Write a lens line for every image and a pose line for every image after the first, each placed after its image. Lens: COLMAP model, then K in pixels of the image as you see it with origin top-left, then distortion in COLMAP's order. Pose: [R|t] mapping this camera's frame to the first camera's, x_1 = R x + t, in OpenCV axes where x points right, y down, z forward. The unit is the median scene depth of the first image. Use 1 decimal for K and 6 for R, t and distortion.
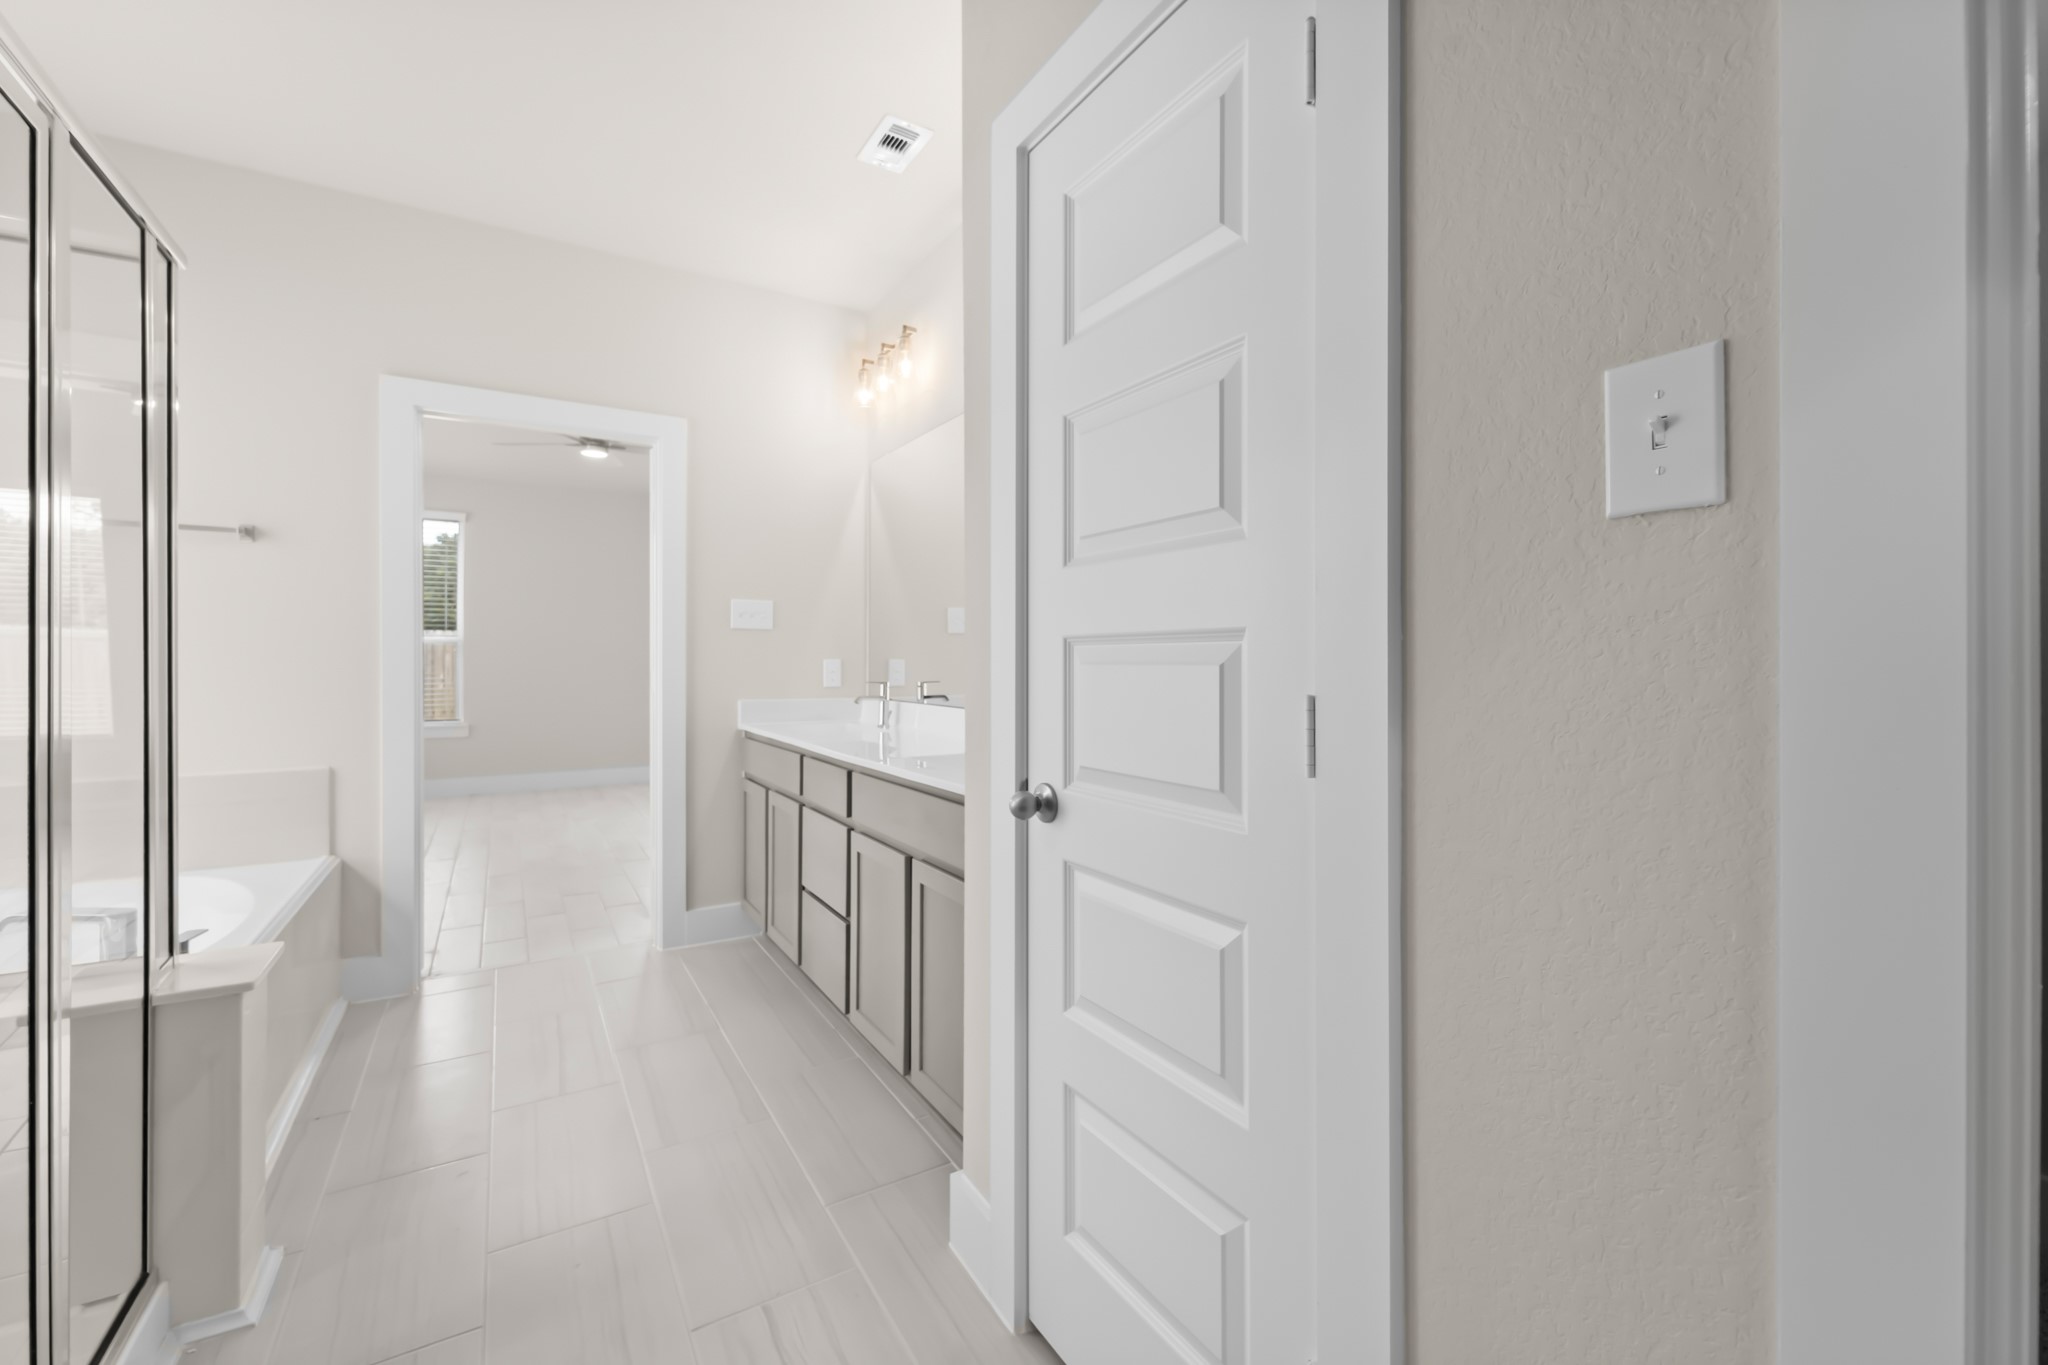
lens RADIAL K [[839.3, 0, 1024.6], [0, 839.3, 656.3], [0, 0, 1]] dist [0.004276, -0.002232]
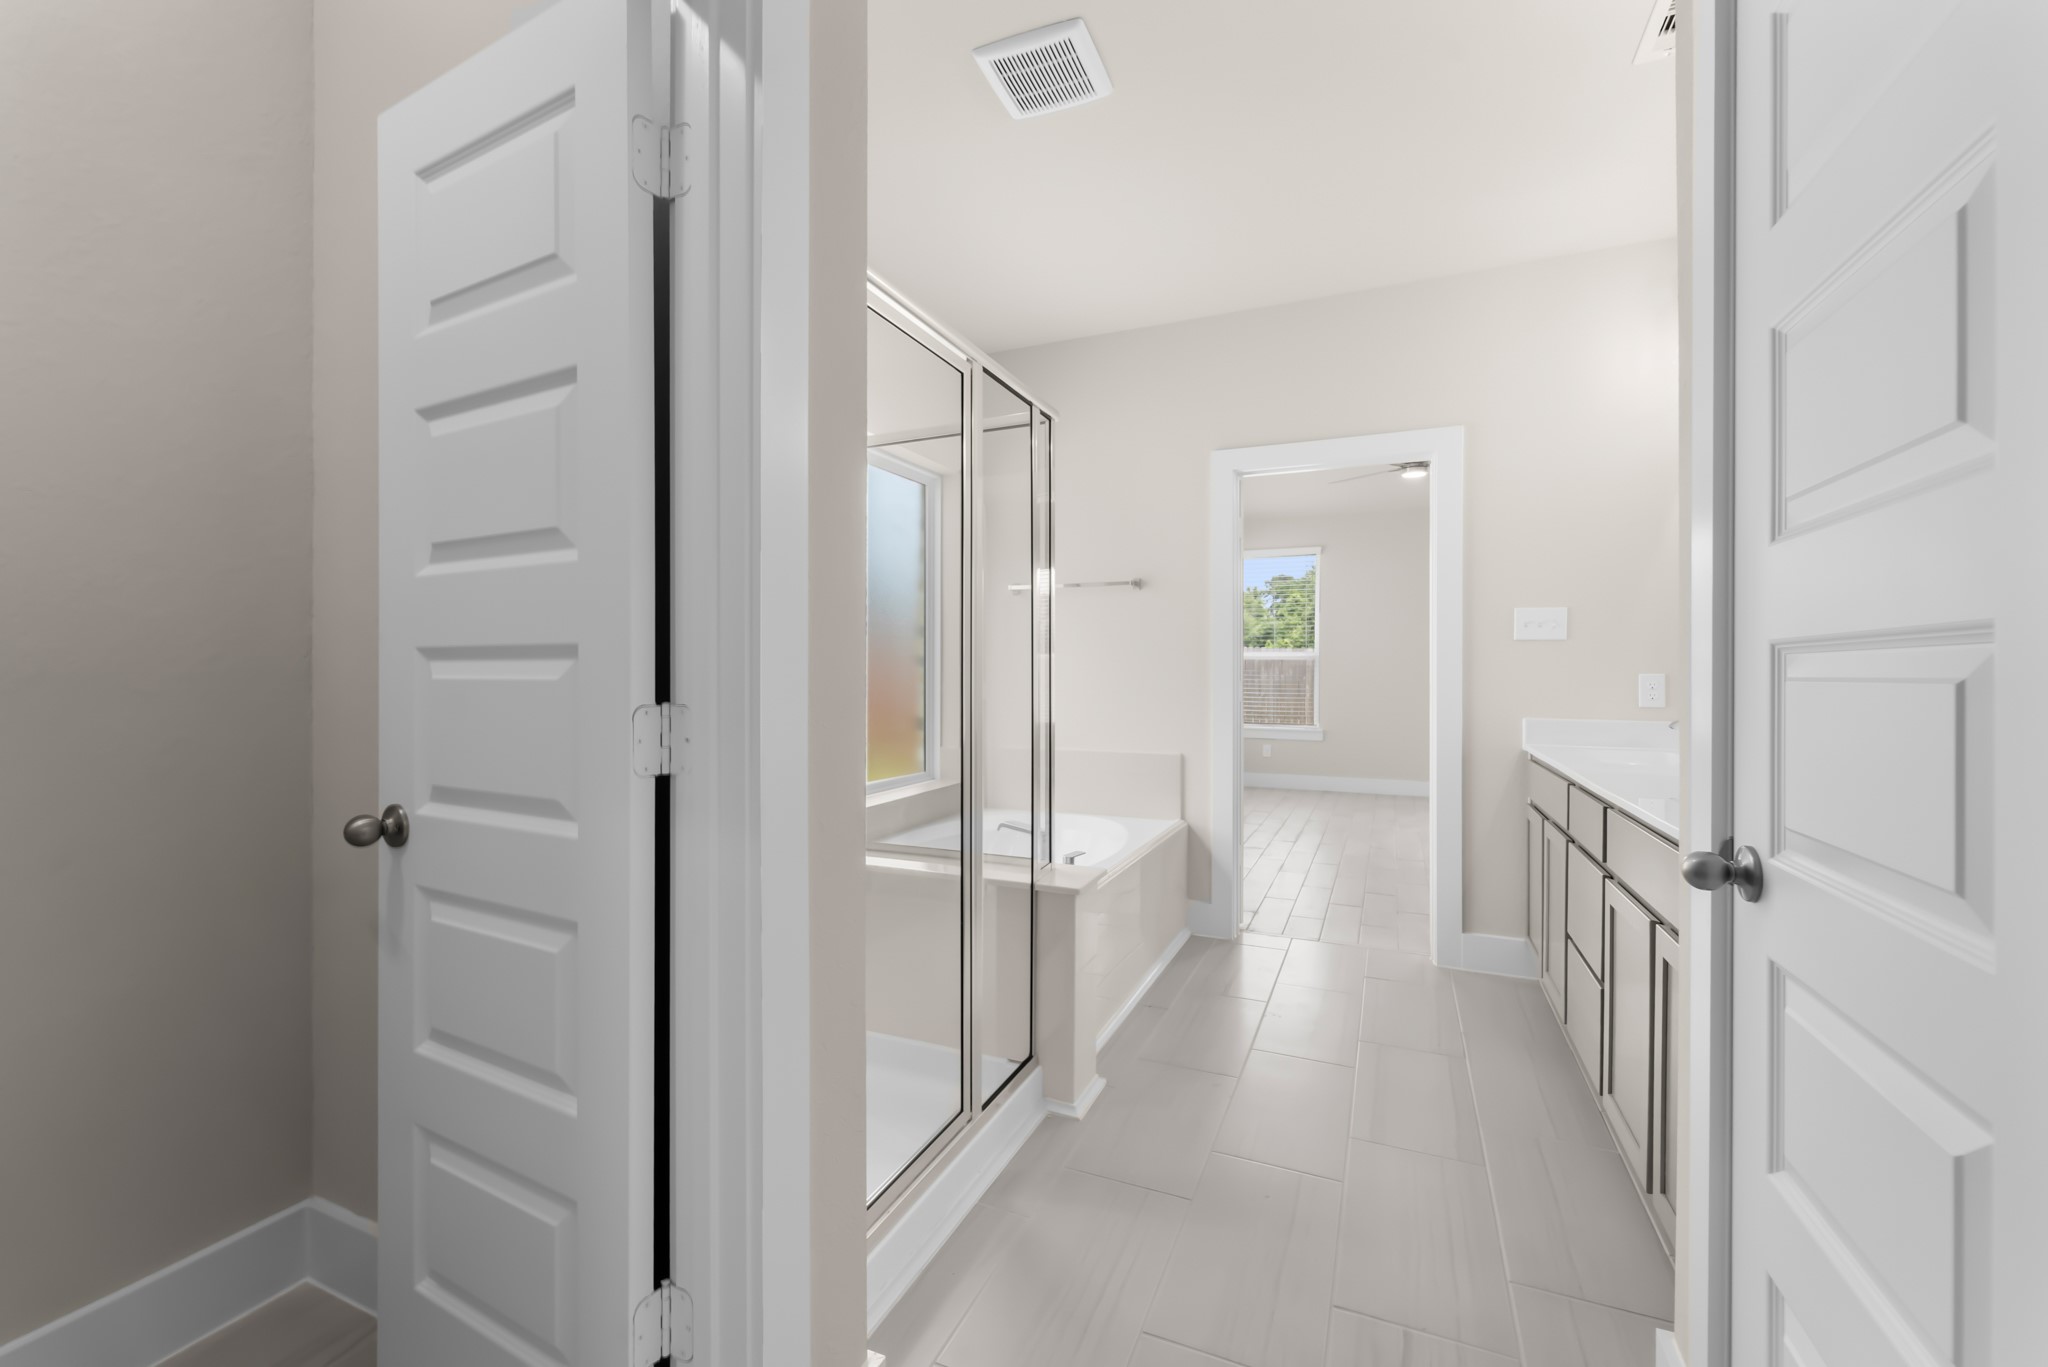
lens RADIAL K [[839.3, 0, 1030.1], [0, 839.3, 670.2], [0, 0, 1]] dist [0.004276, -0.002232]
pose [[0.567109, -0.001672, -0.823641, 0.142314], [0.001312, 0.999999, -0.001127, 0.000151], [0.823642, -0.000441, 0.567110, 0.045256]]
